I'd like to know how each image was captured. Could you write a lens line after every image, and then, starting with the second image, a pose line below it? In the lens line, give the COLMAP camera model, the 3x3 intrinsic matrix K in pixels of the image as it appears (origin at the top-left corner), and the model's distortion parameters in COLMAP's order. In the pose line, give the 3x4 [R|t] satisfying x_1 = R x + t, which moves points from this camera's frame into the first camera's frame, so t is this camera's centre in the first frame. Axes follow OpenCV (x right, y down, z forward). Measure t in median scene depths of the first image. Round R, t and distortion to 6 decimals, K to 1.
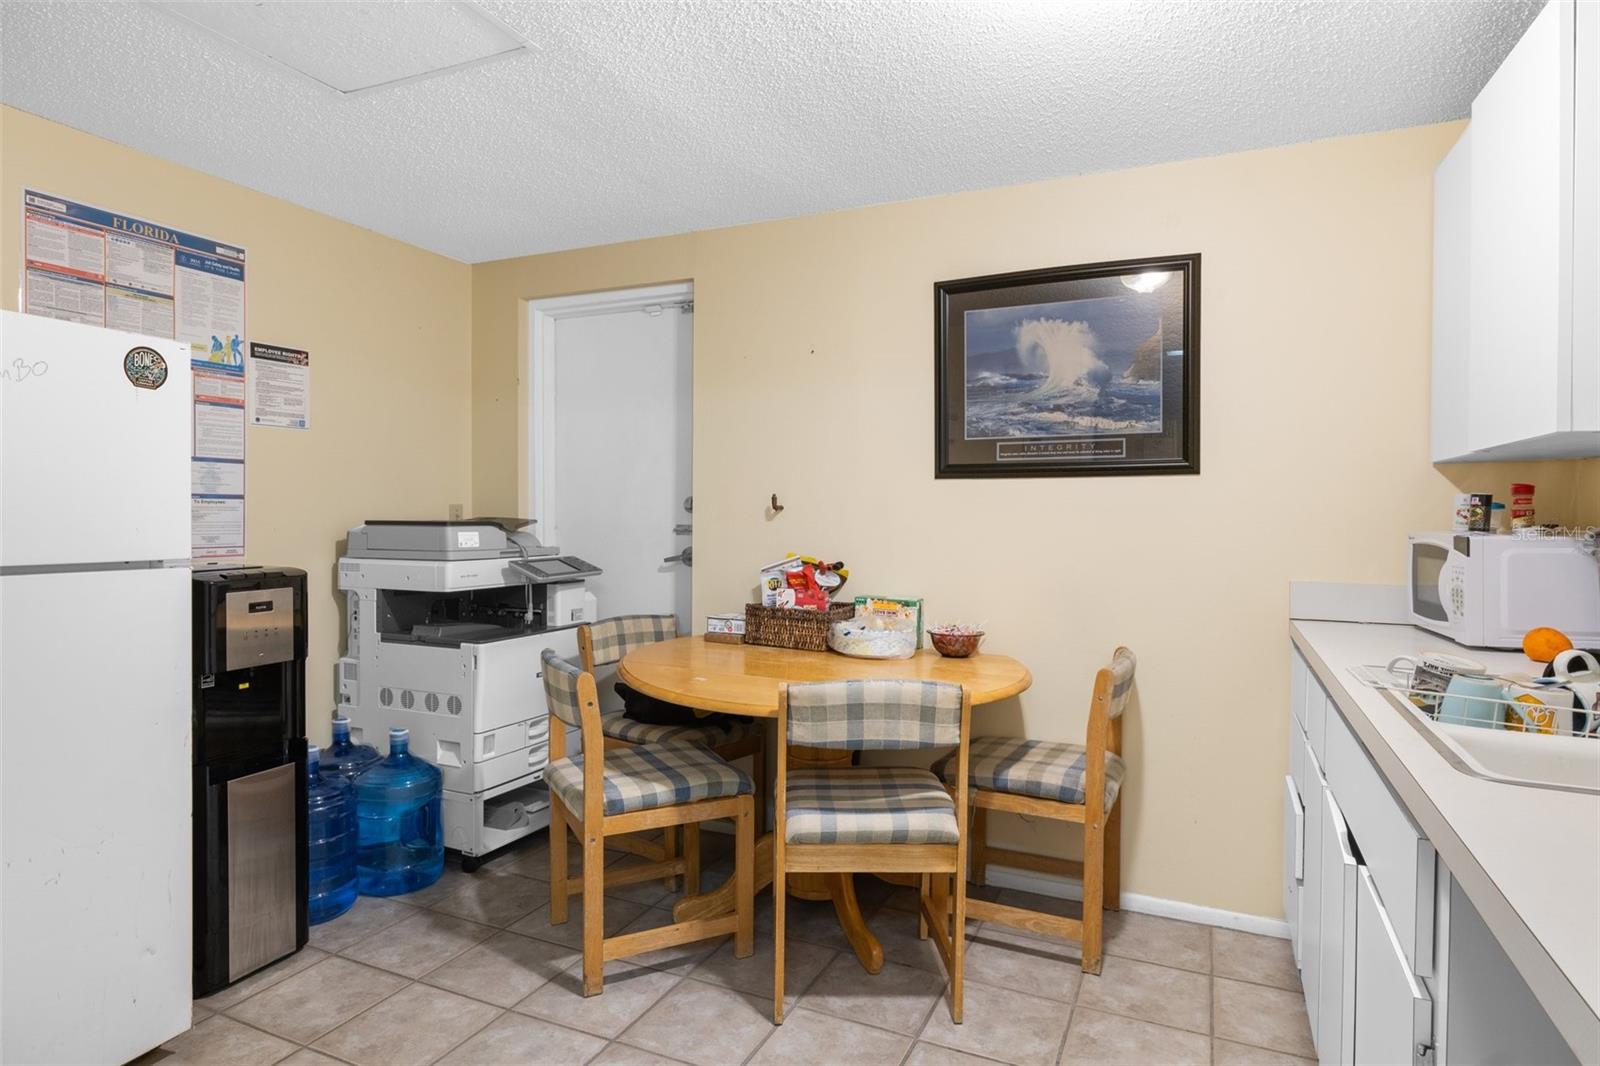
lens RADIAL K [[893.4, 0, 796.7], [0, 893.4, 527.3], [0, 0, 1]] dist [-0.004274, 0.002854]
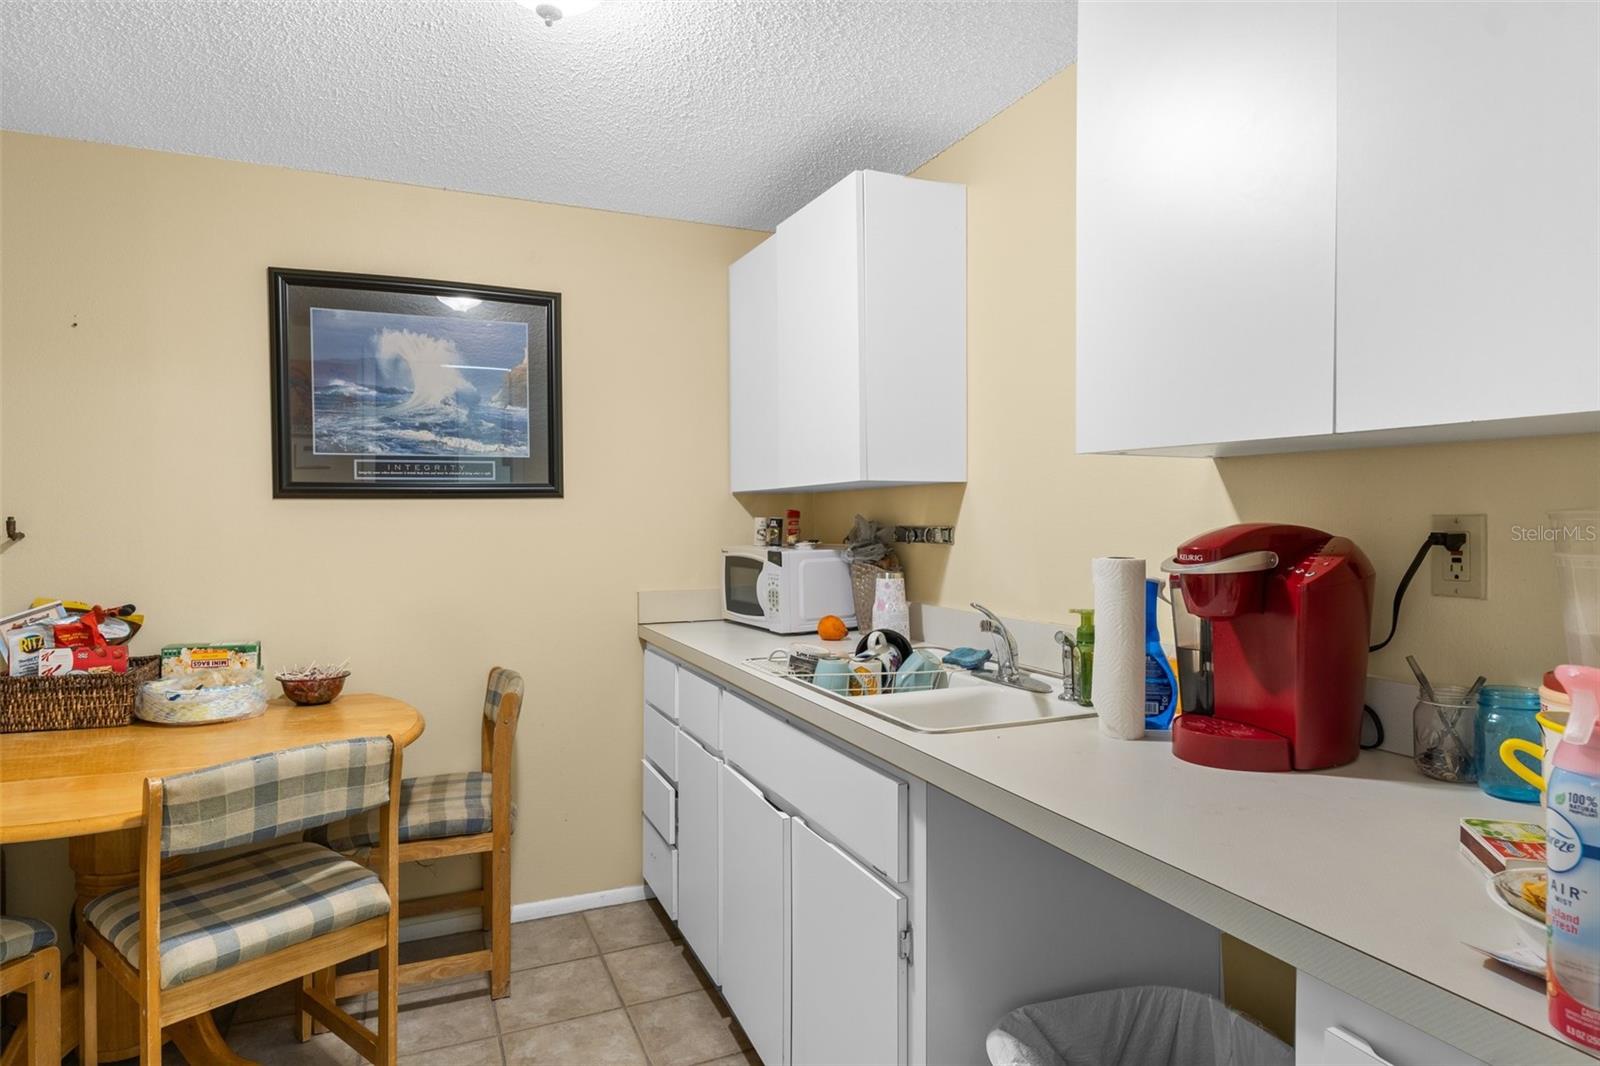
lens RADIAL K [[893.4, 0, 796.4], [0, 893.4, 526.9], [0, 0, 1]] dist [-0.004274, 0.002854]
pose [[0.659660, -0.016935, 0.751374, -0.189939], [0.019268, 0.999799, 0.005618, -0.027379], [-0.751317, 0.010772, 0.659853, 0.081760]]
